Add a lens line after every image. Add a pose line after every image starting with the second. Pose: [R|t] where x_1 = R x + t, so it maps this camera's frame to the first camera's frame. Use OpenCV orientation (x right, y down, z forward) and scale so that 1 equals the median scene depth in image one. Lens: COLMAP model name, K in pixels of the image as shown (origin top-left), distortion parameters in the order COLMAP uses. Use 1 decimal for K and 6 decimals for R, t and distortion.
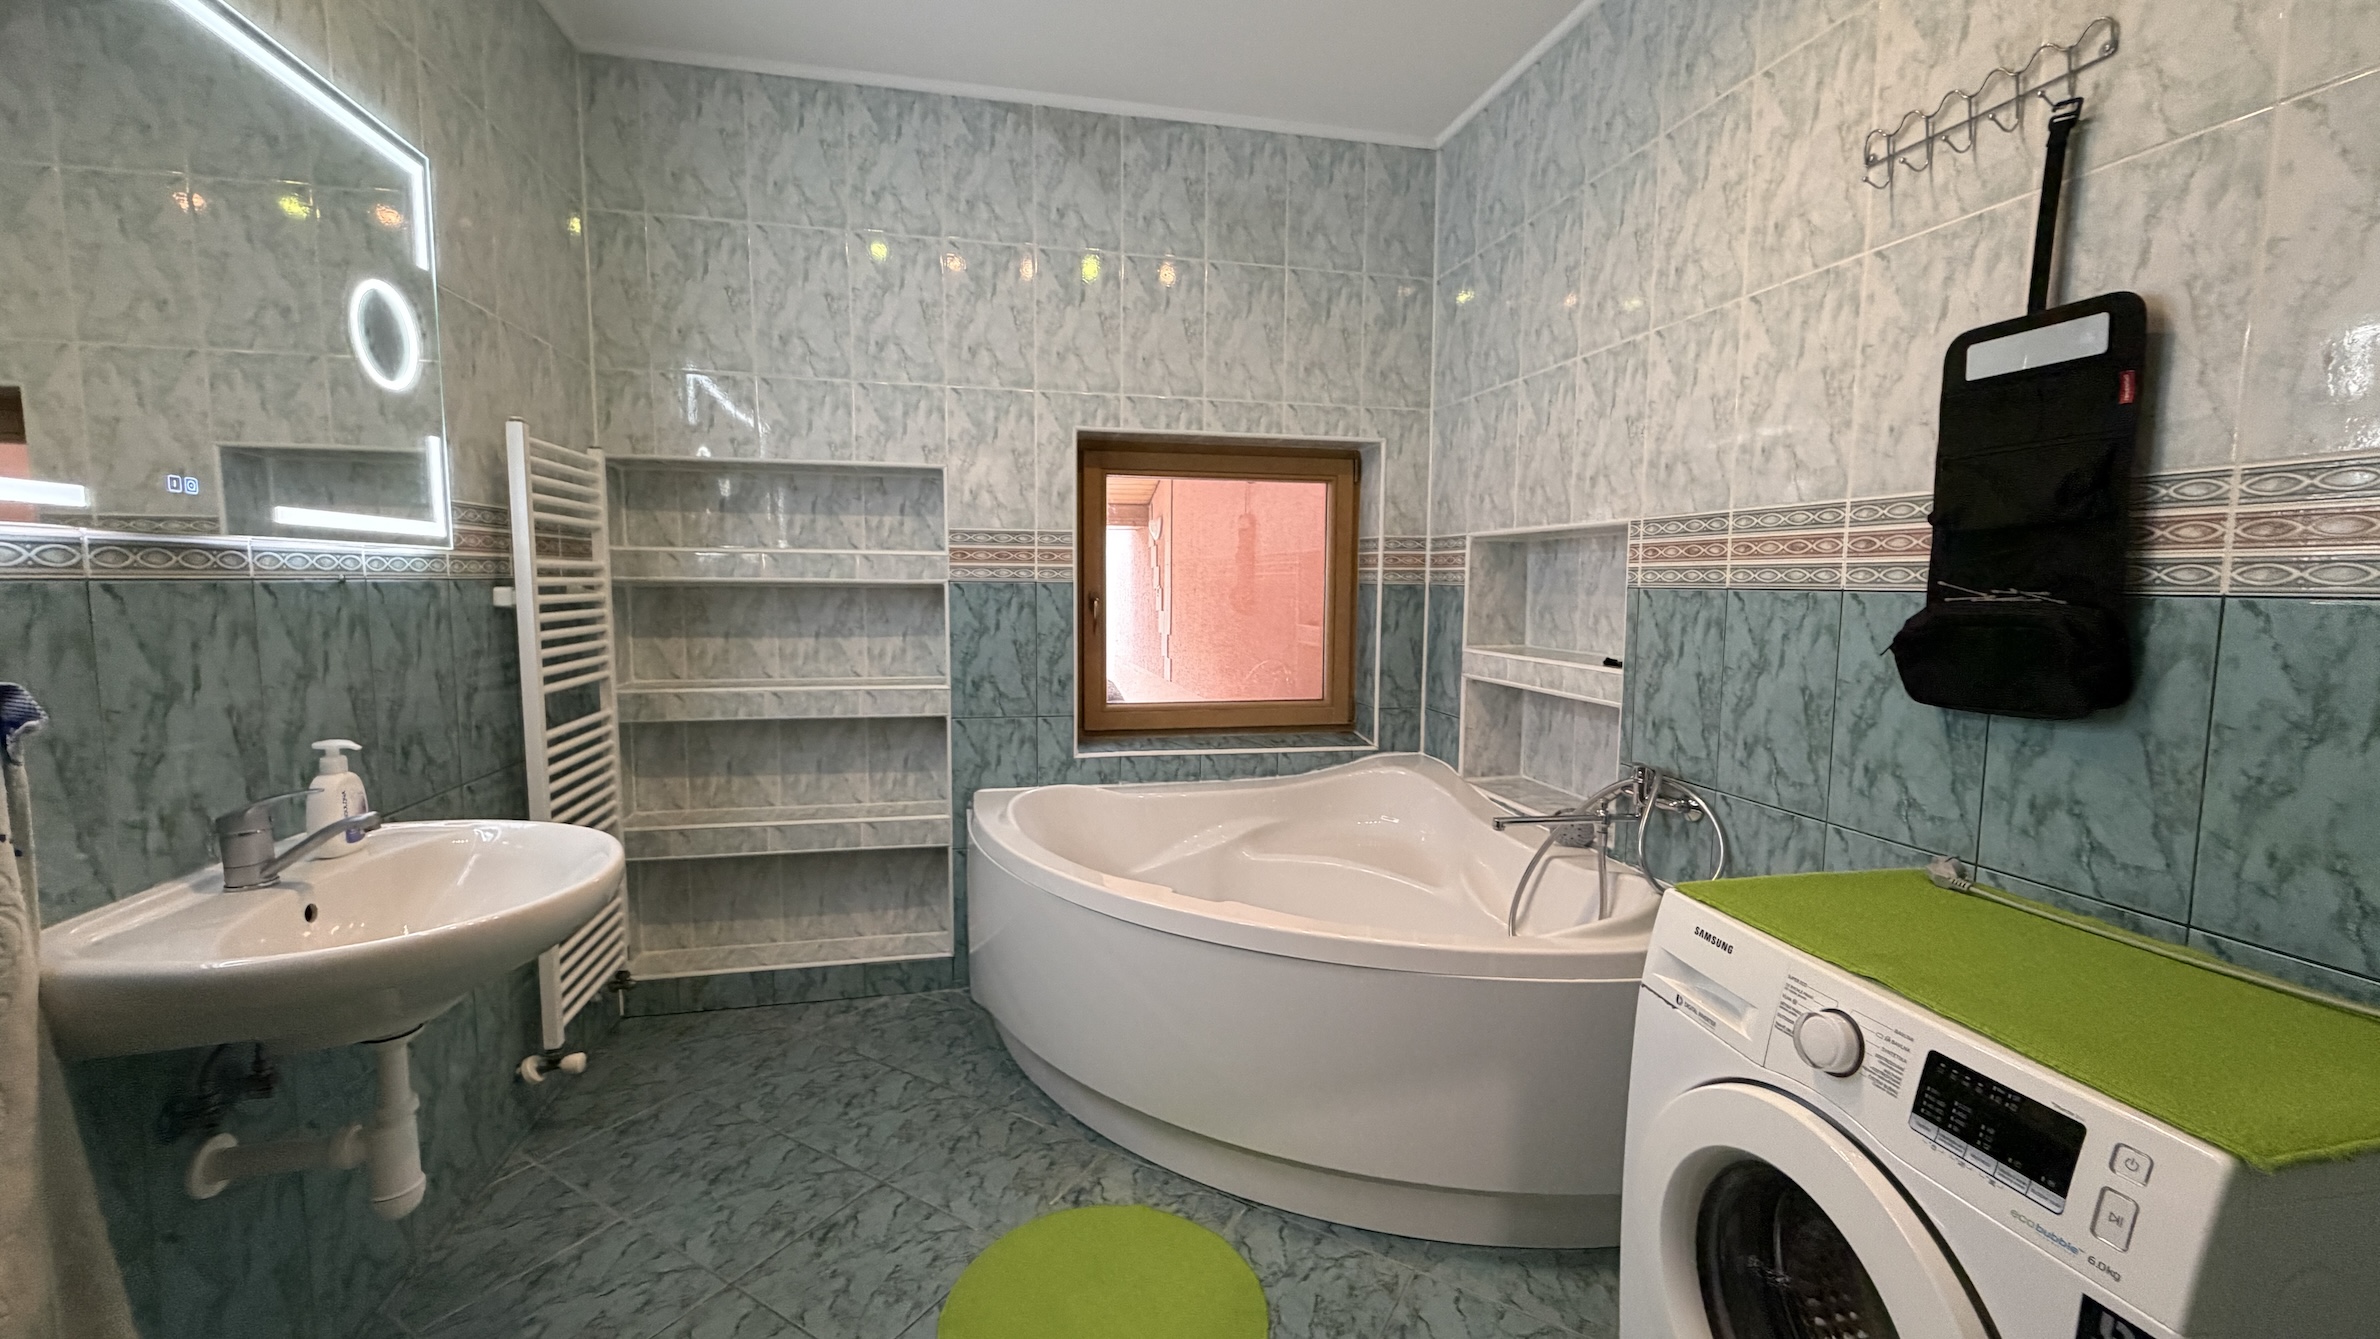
lens RADIAL K [[948.4, 0, 1190.6], [0, 948.4, 668.3], [0, 0, 1]] dist [0.001078, -0.000214]
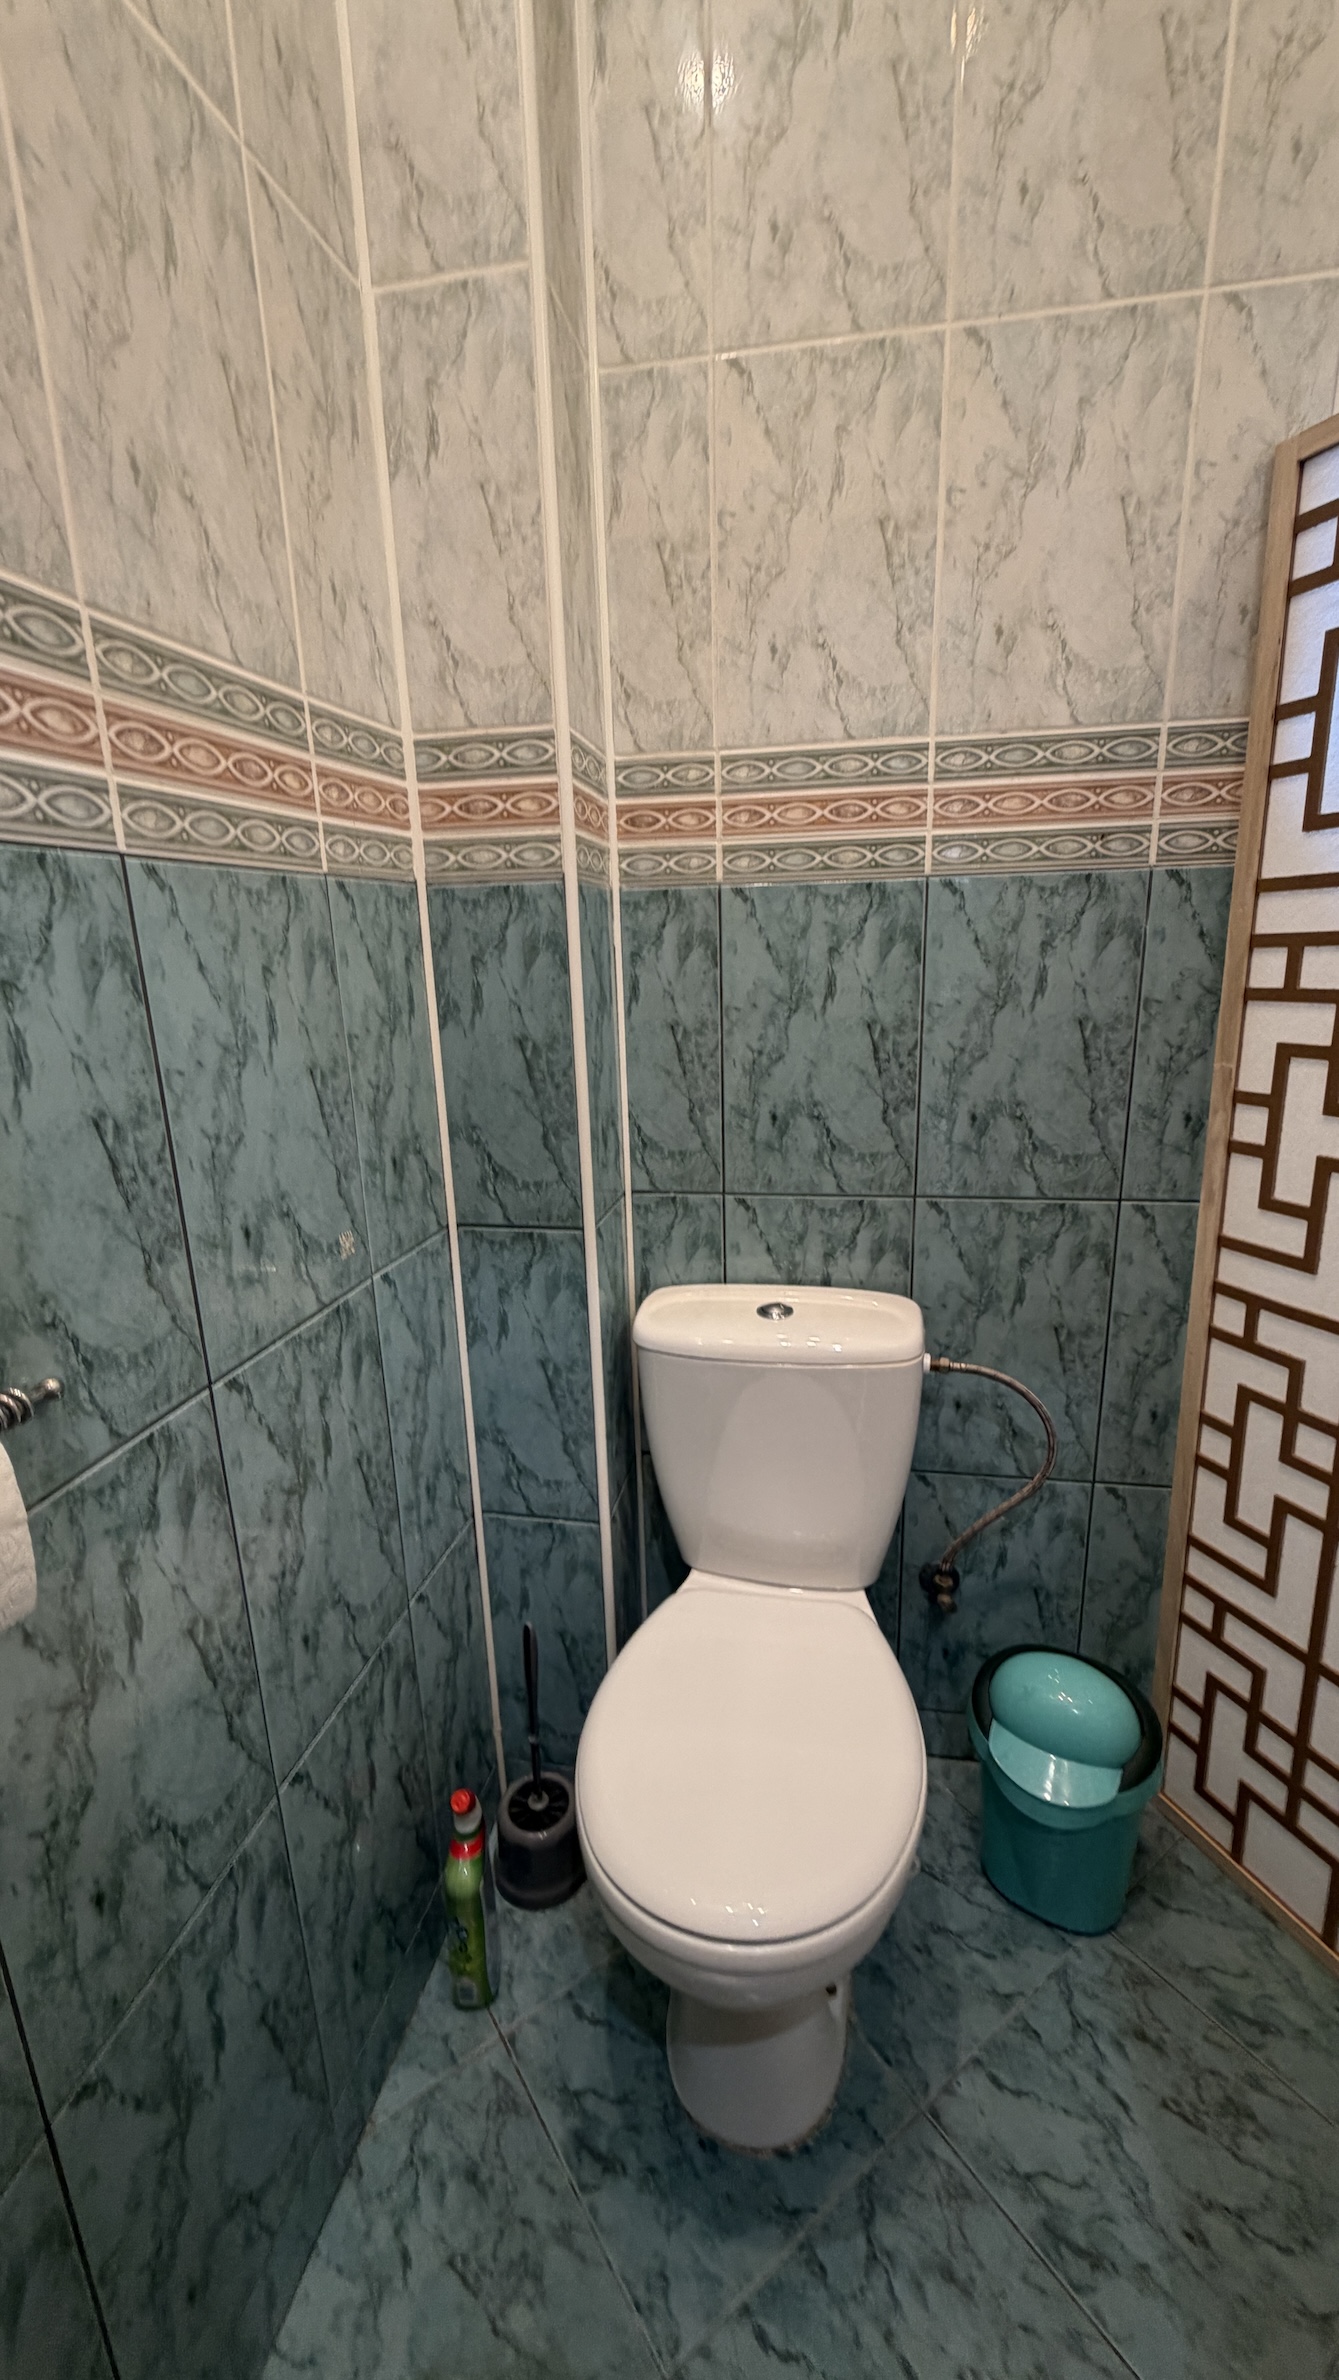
lens RADIAL K [[1115.4, 0, 655.7], [0, 1115.4, 1224.3], [0, 0, 1]] dist [0.002587, -0.000711]
pose [[0.409395, -0.293529, 0.863850, -0.190322], [0.127639, 0.955948, 0.264333, -0.078835], [-0.903385, 0.002045, 0.428826, 0.820803]]
